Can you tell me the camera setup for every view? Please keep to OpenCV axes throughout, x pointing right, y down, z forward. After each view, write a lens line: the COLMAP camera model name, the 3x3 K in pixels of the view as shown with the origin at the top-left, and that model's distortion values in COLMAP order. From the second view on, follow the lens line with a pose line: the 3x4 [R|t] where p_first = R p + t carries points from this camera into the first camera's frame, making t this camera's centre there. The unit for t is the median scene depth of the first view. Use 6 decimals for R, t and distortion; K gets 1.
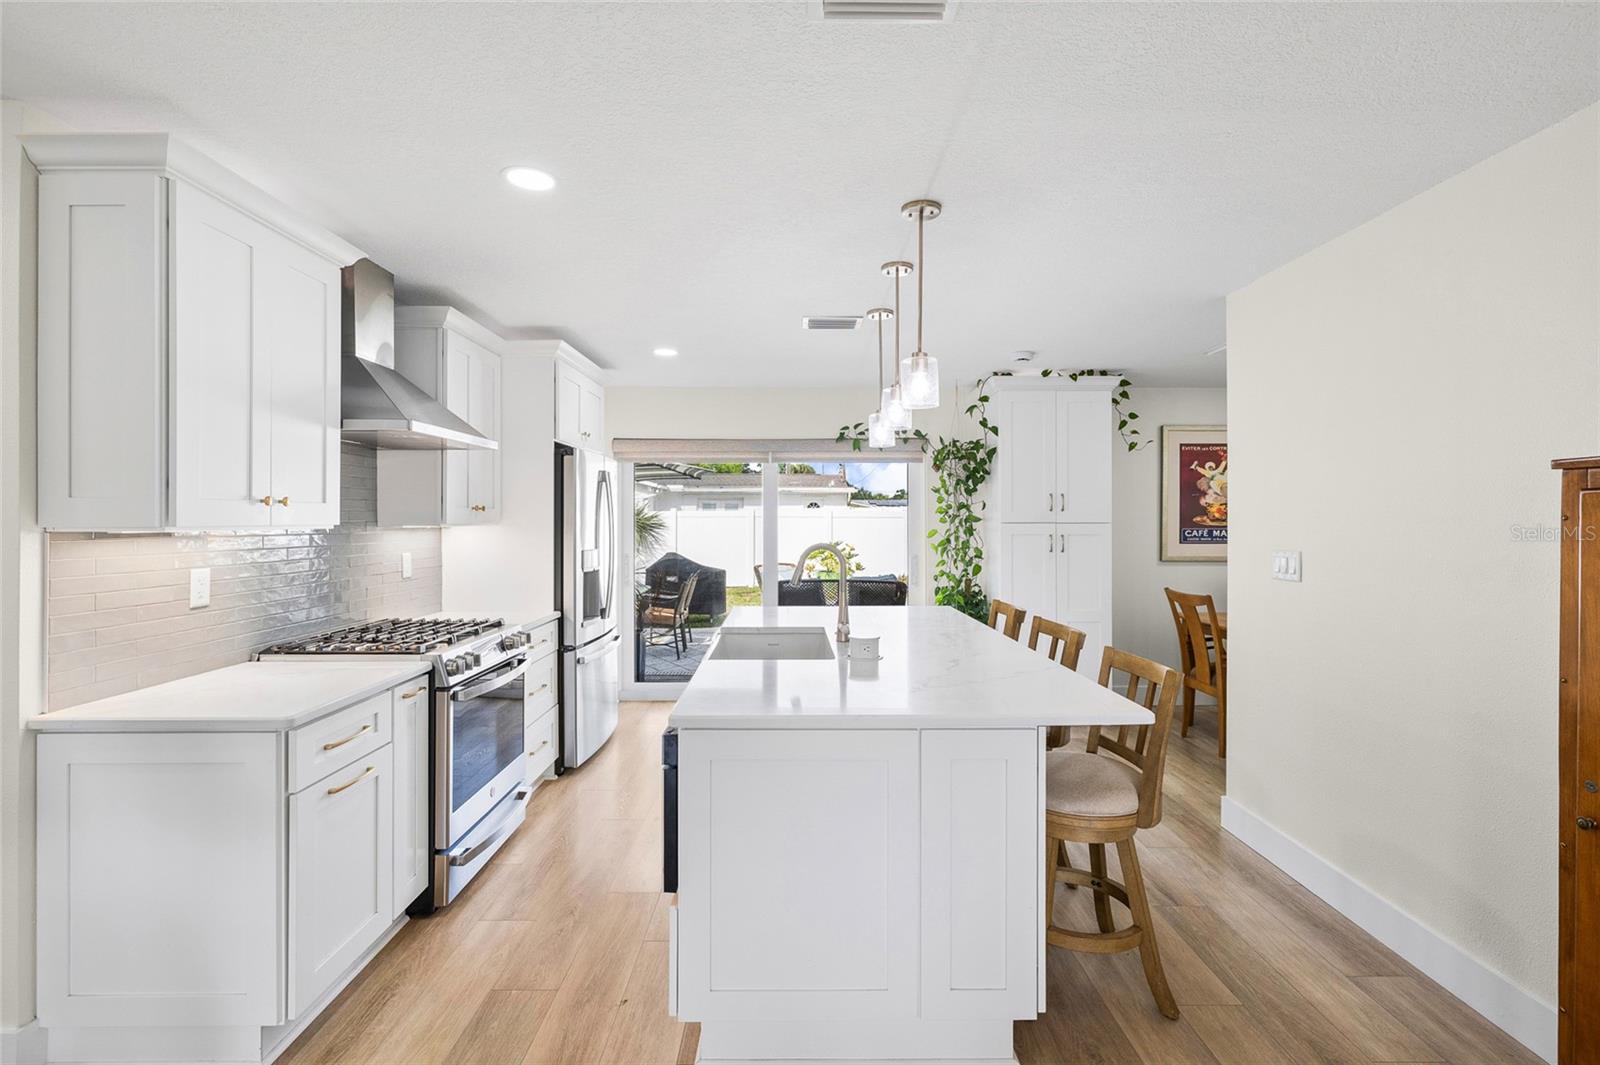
lens RADIAL K [[721.0, 0, 802.0], [0, 721.0, 519.3], [0, 0, 1]] dist [-0.003562, -0.000062]
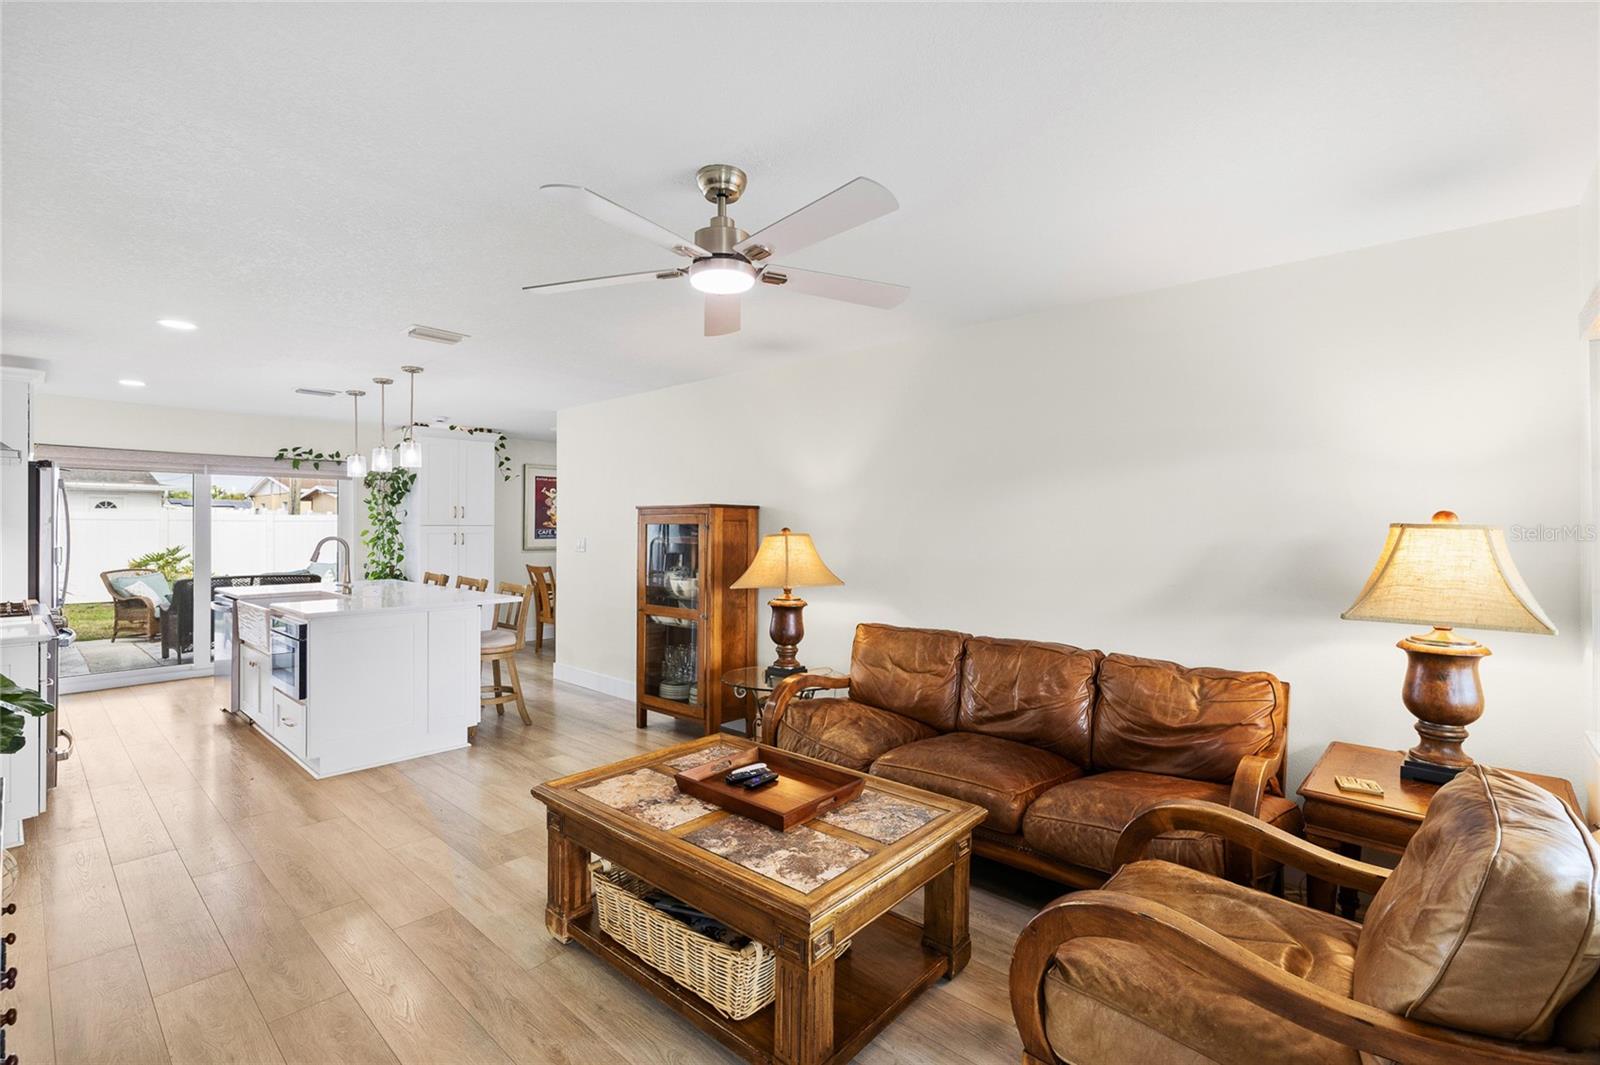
lens RADIAL K [[721.0, 0, 794.3], [0, 721.0, 523.4], [0, 0, 1]] dist [-0.003562, -0.000062]
pose [[0.678842, 0.004673, 0.734269, -0.283928], [-0.004013, 0.999988, -0.002655, 0.001582], [-0.734273, -0.001144, 0.678853, -0.557037]]
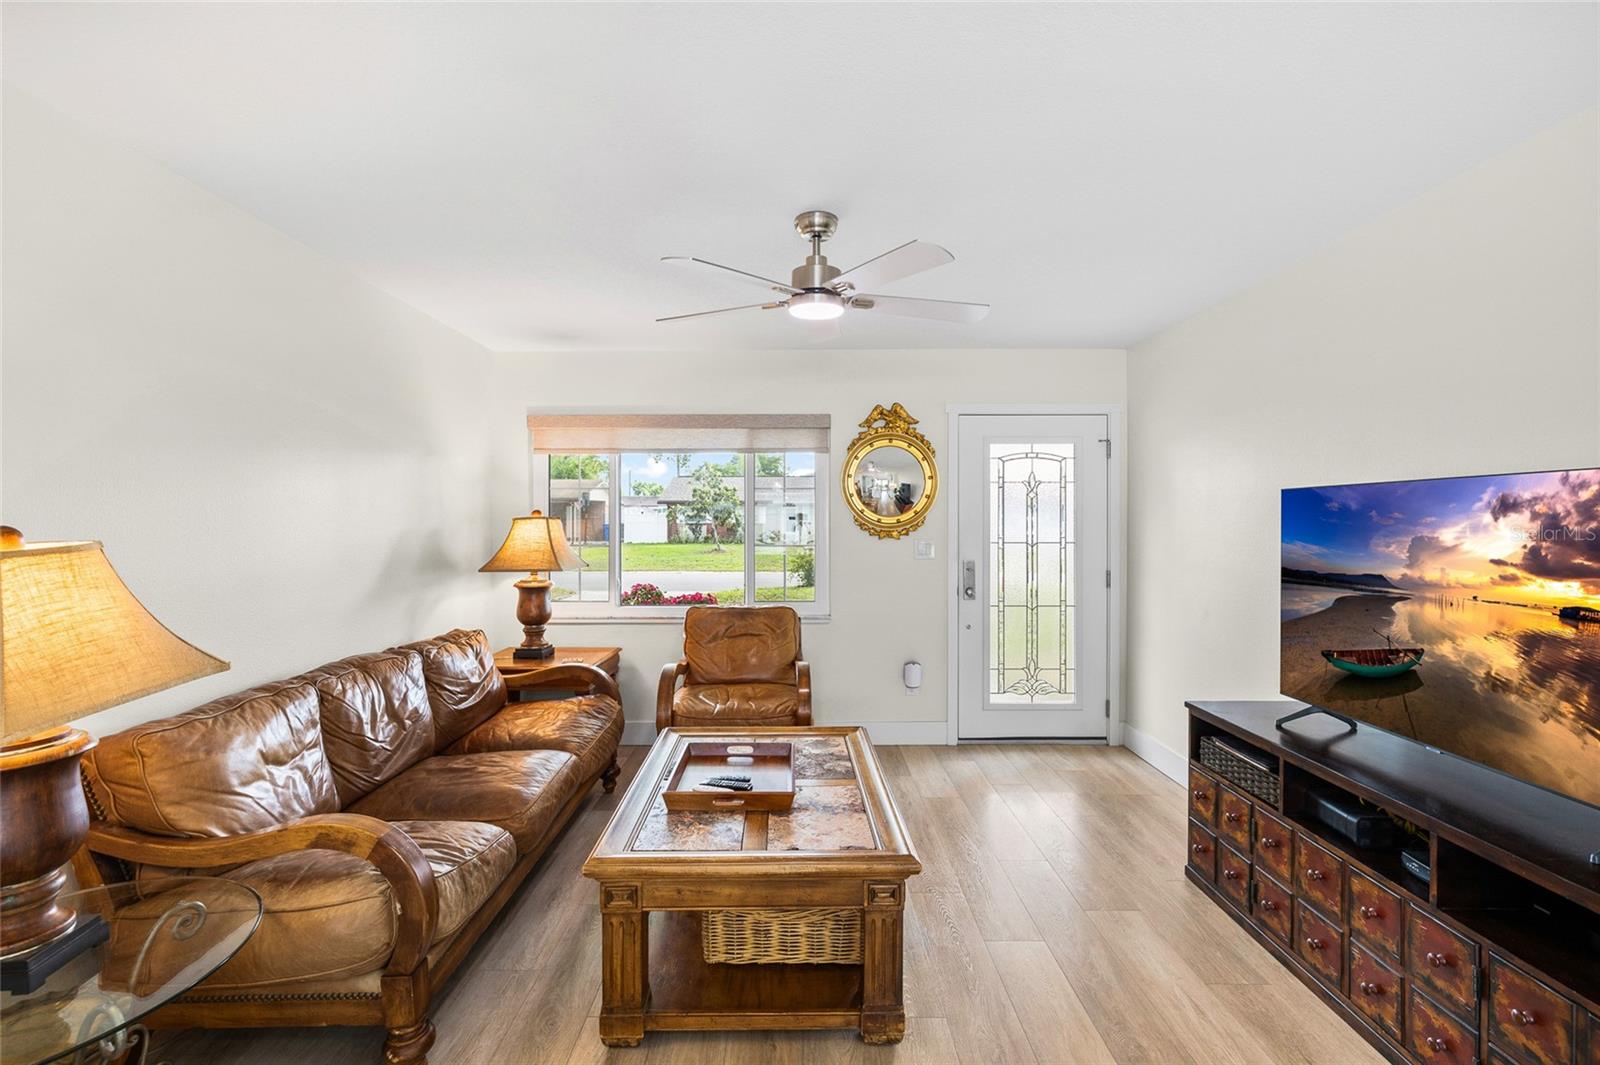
lens RADIAL K [[721.0, 0, 796.0], [0, 721.0, 519.4], [0, 0, 1]] dist [-0.003562, -0.000062]
pose [[-0.999963, -0.001845, 0.008369, 0.017509], [-0.001841, 0.999998, 0.000485, 0.002061], [-0.008370, 0.000470, -0.999965, 0.279414]]
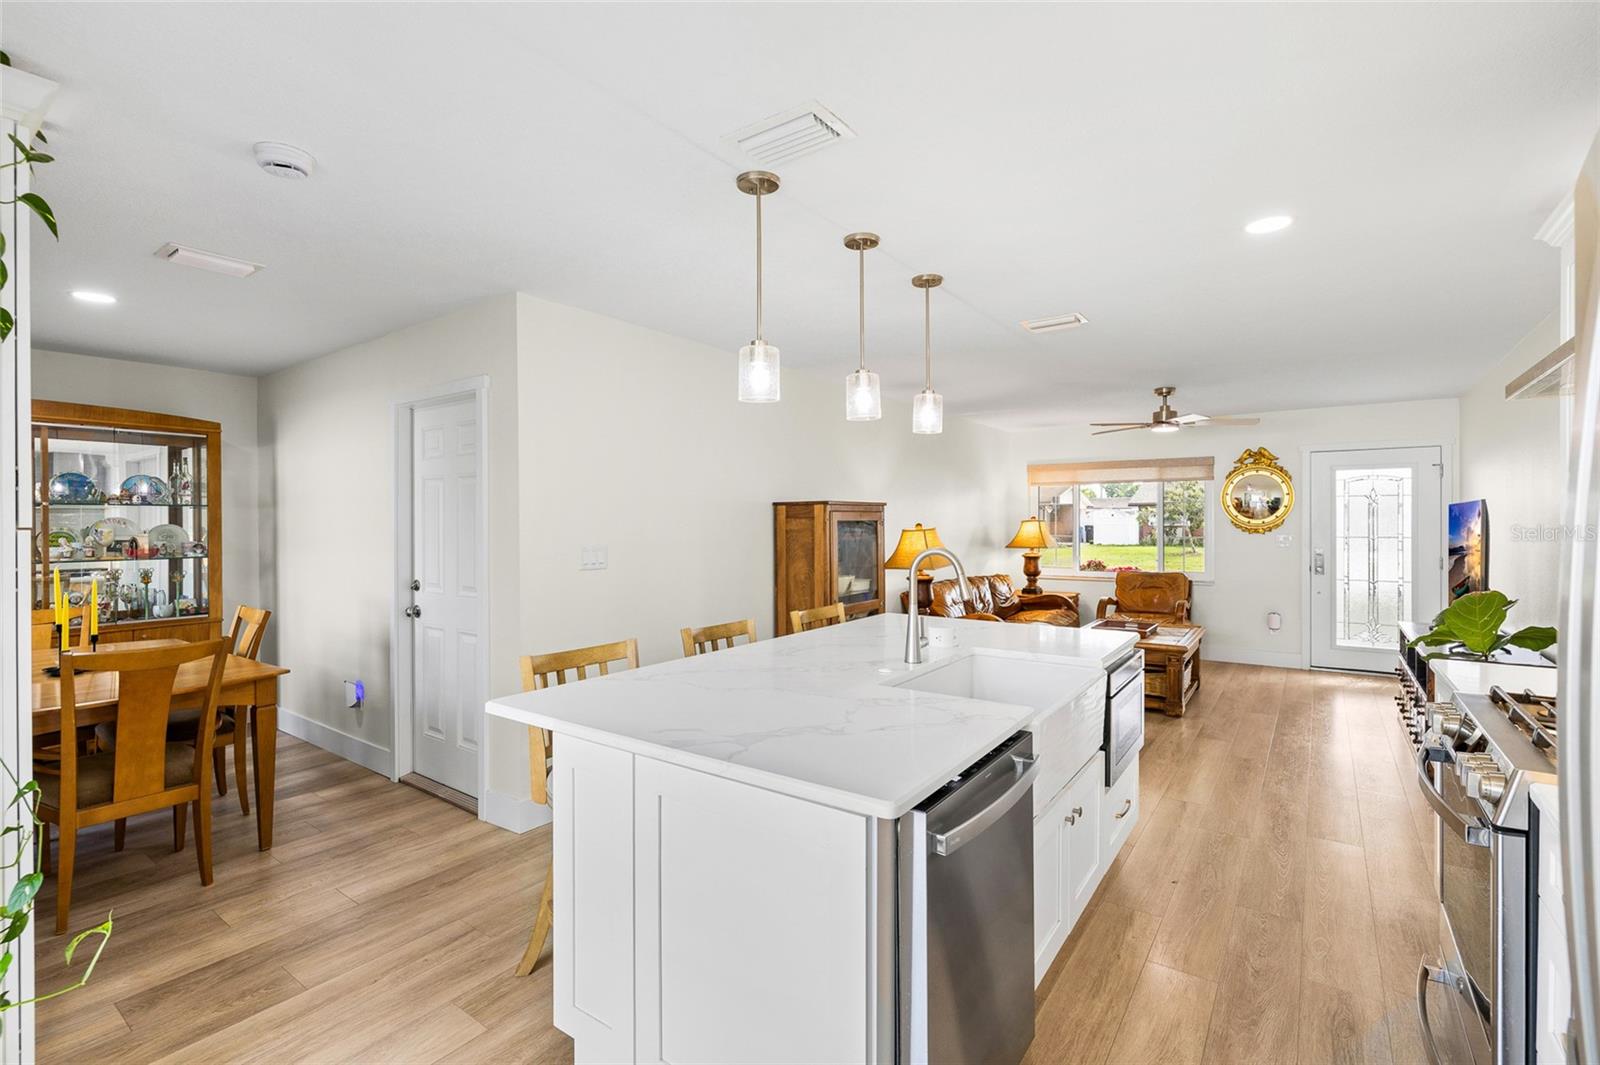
lens RADIAL K [[721.0, 0, 795.6], [0, 721.0, 526.1], [0, 0, 1]] dist [-0.003562, -0.000062]
pose [[-0.803714, -0.003750, 0.595004, -0.203151], [0.000687, 0.999974, 0.007230, 0.000889], [-0.595016, 0.006219, -0.803690, 1.047965]]
